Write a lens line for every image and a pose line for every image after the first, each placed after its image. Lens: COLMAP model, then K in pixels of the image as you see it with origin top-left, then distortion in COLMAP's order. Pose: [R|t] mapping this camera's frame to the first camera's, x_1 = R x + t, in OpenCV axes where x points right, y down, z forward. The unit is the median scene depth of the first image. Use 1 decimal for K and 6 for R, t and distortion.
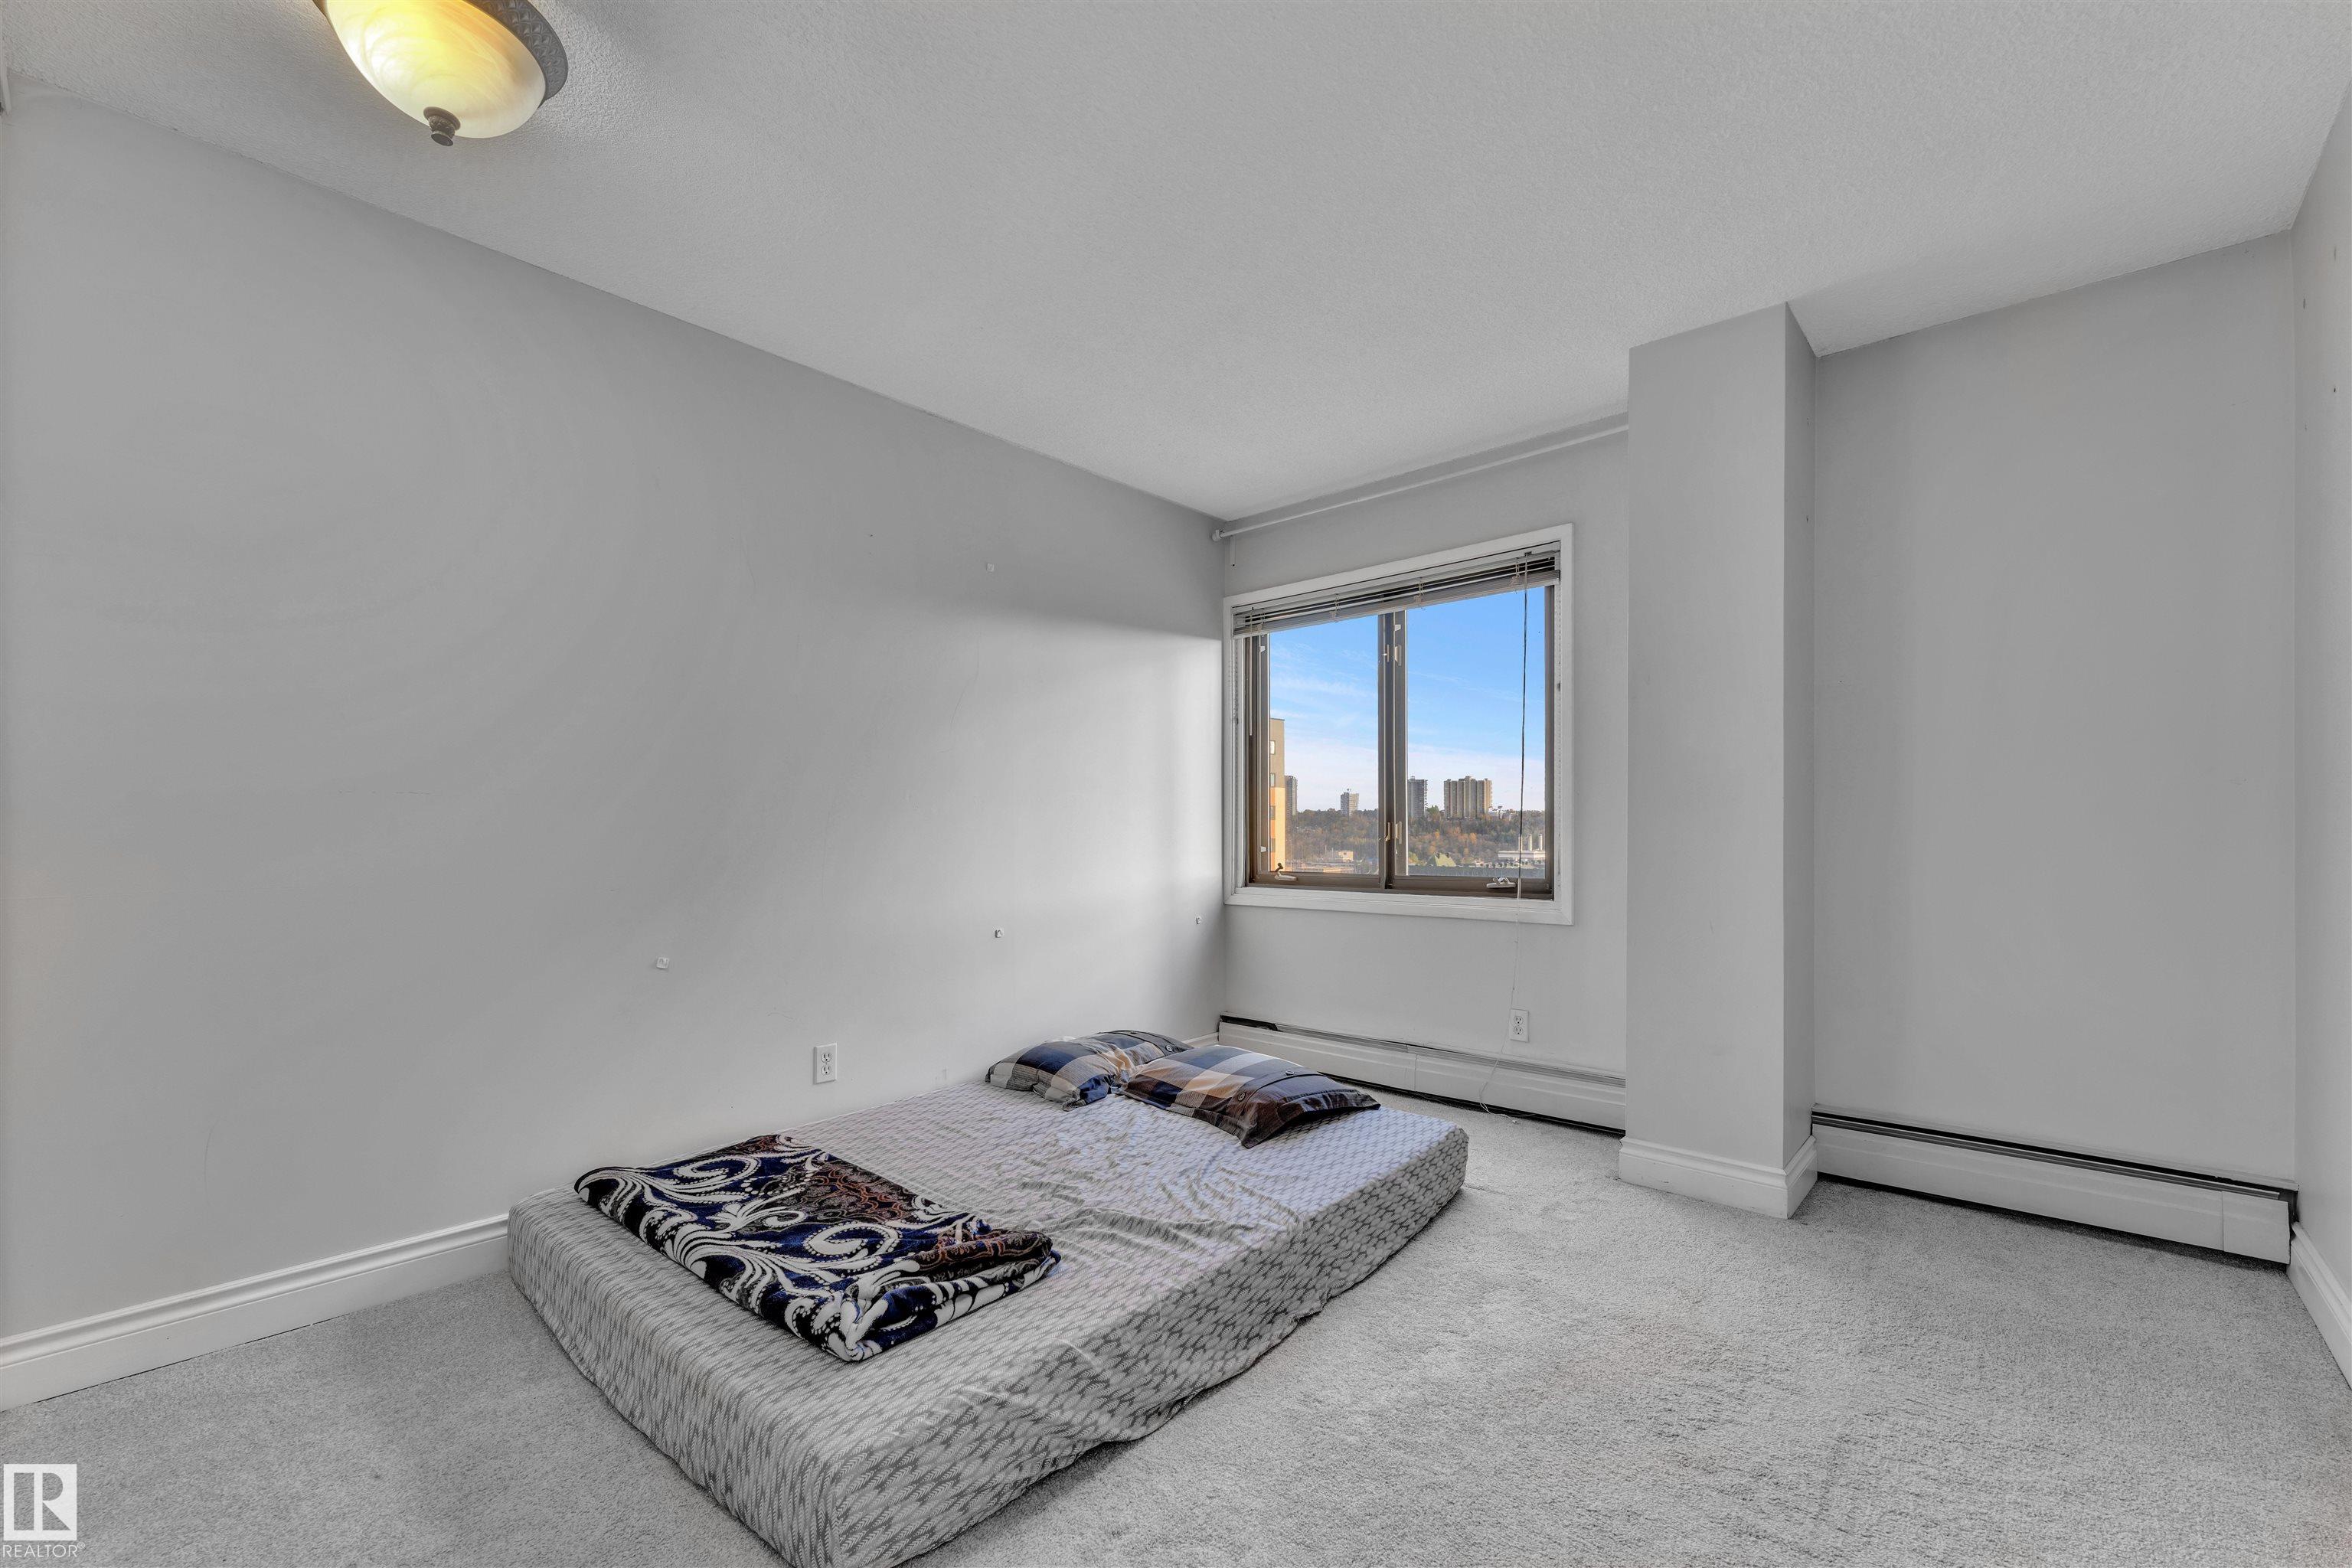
lens RADIAL K [[945.3, 0, 1182.4], [0, 945.3, 834.9], [0, 0, 1]] dist [0.000976, 0.000690]
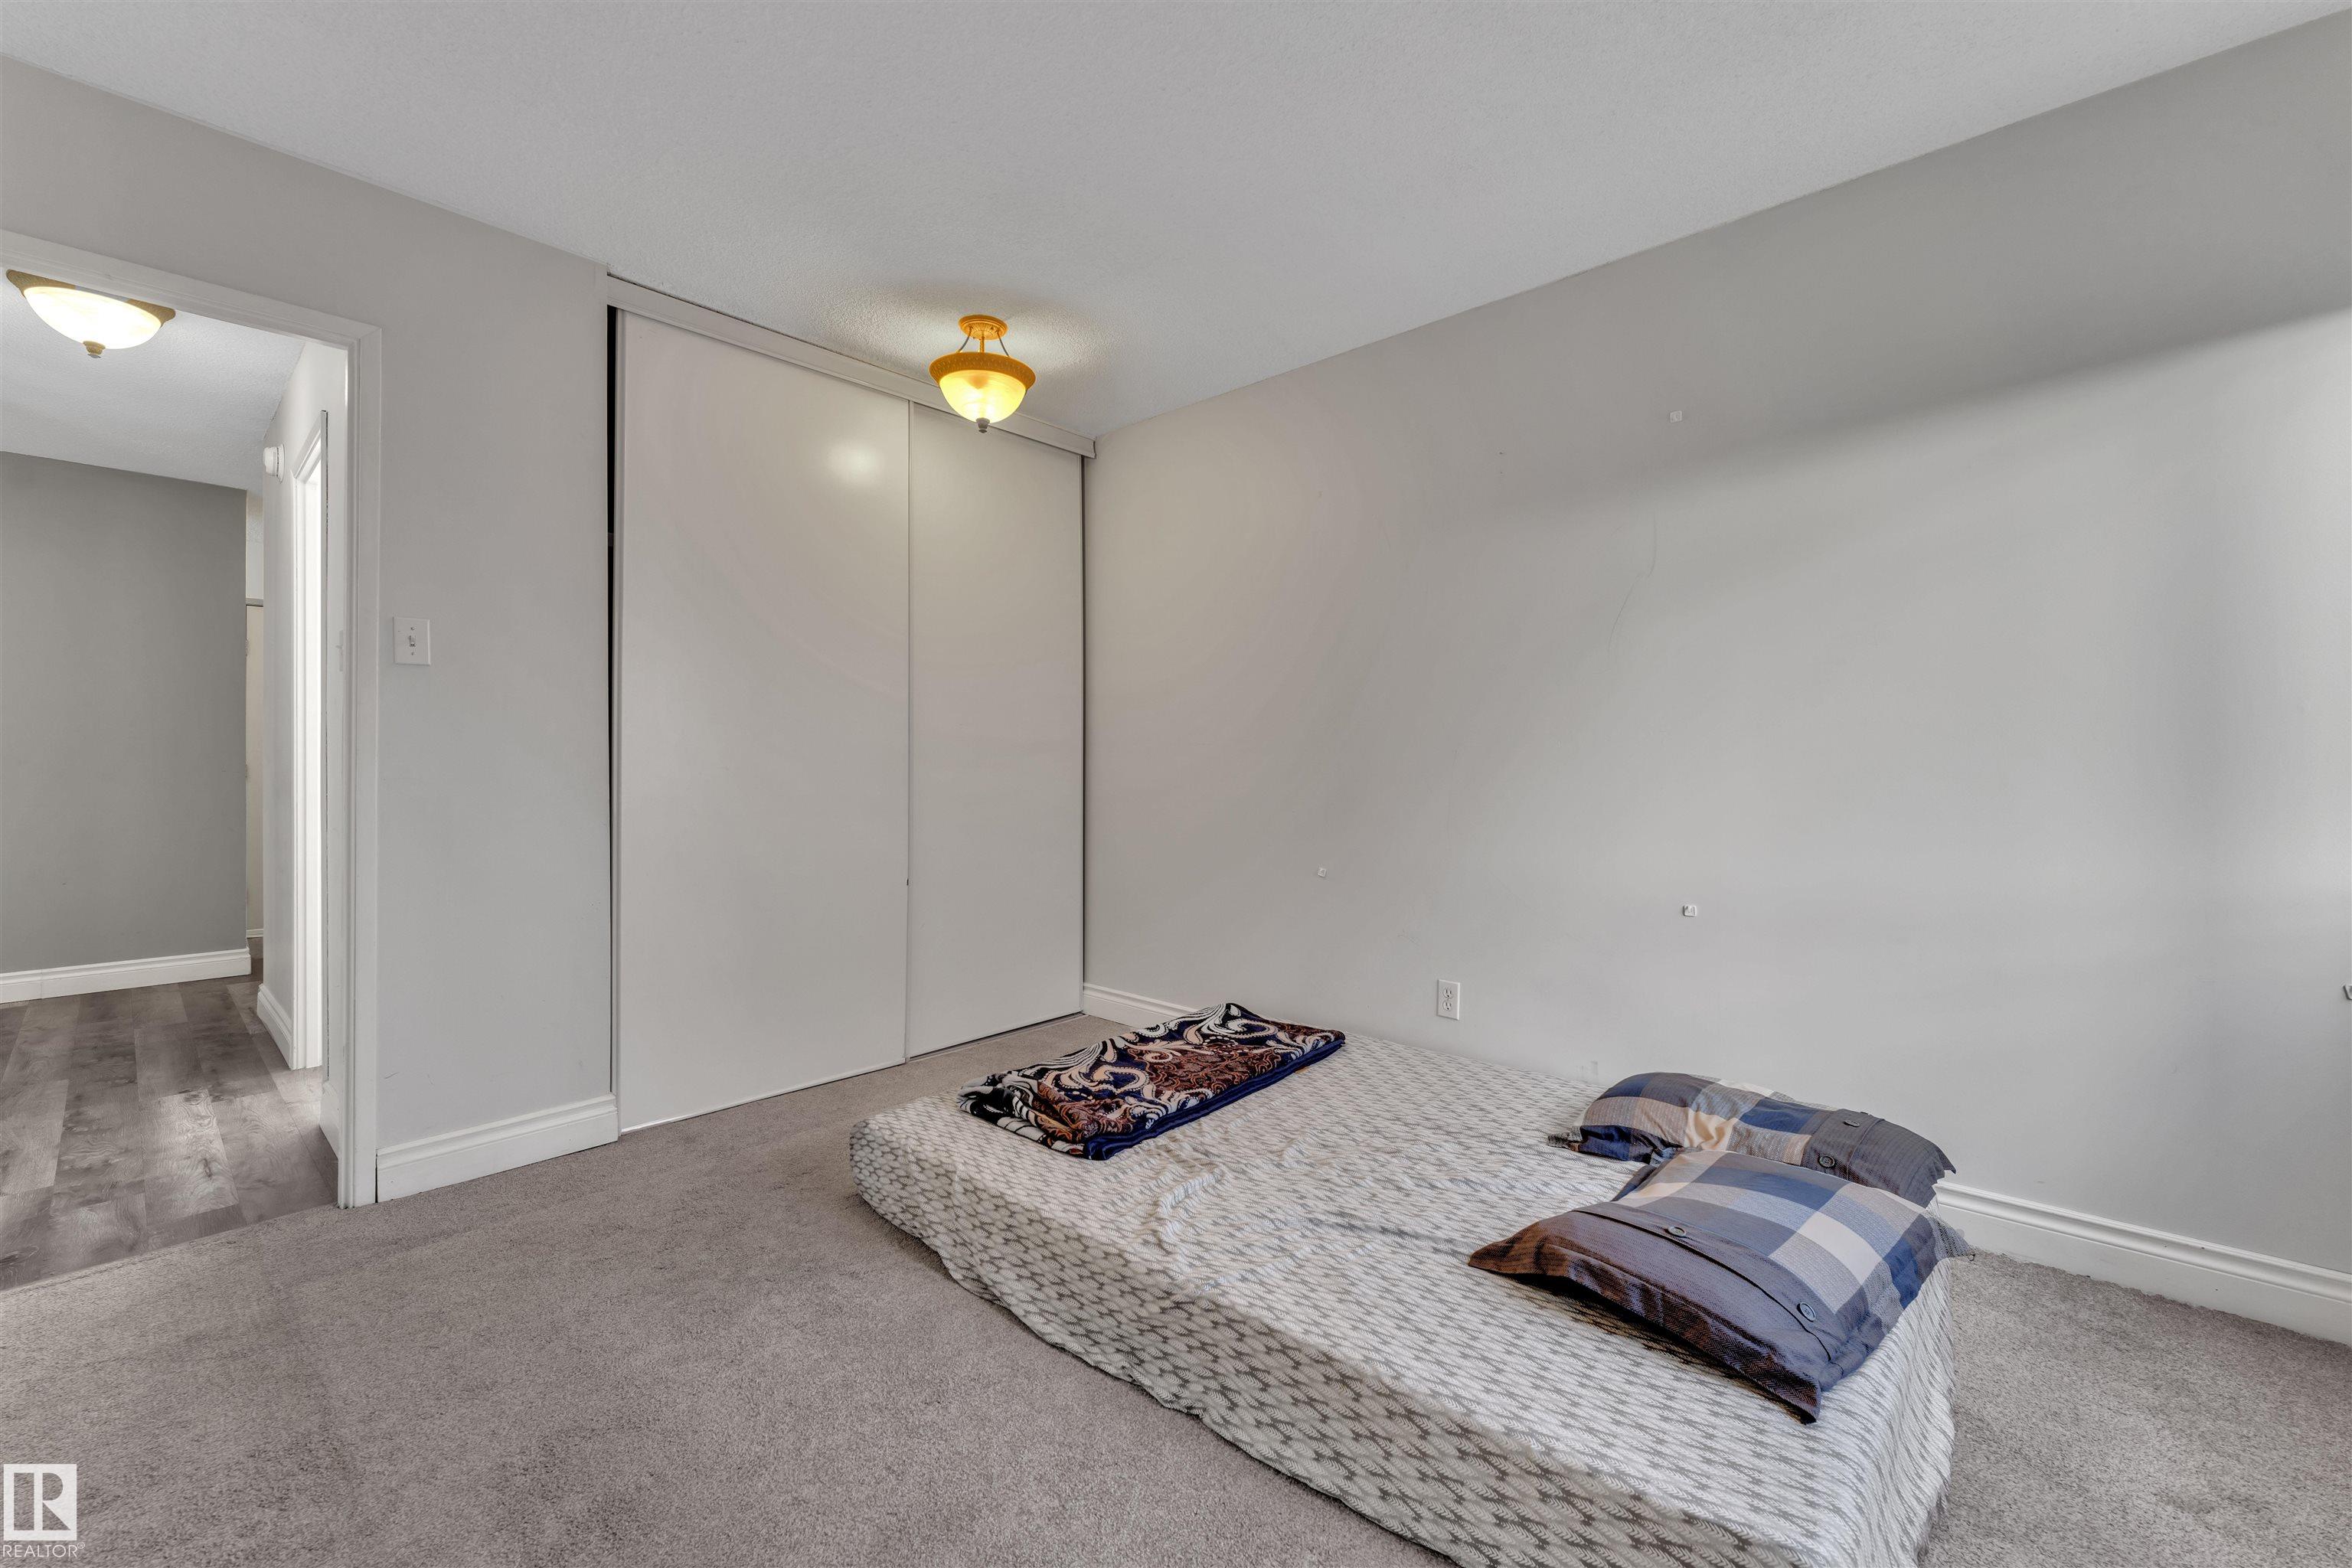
lens RADIAL K [[945.3, 0, 1181.8], [0, 945.3, 780.2], [0, 0, 1]] dist [0.000976, 0.000690]
pose [[-0.001158, 0.015867, -0.999873, 0.912544], [-0.009200, 0.999832, 0.015877, -0.009170], [0.999957, 0.009218, -0.001012, 1.030864]]
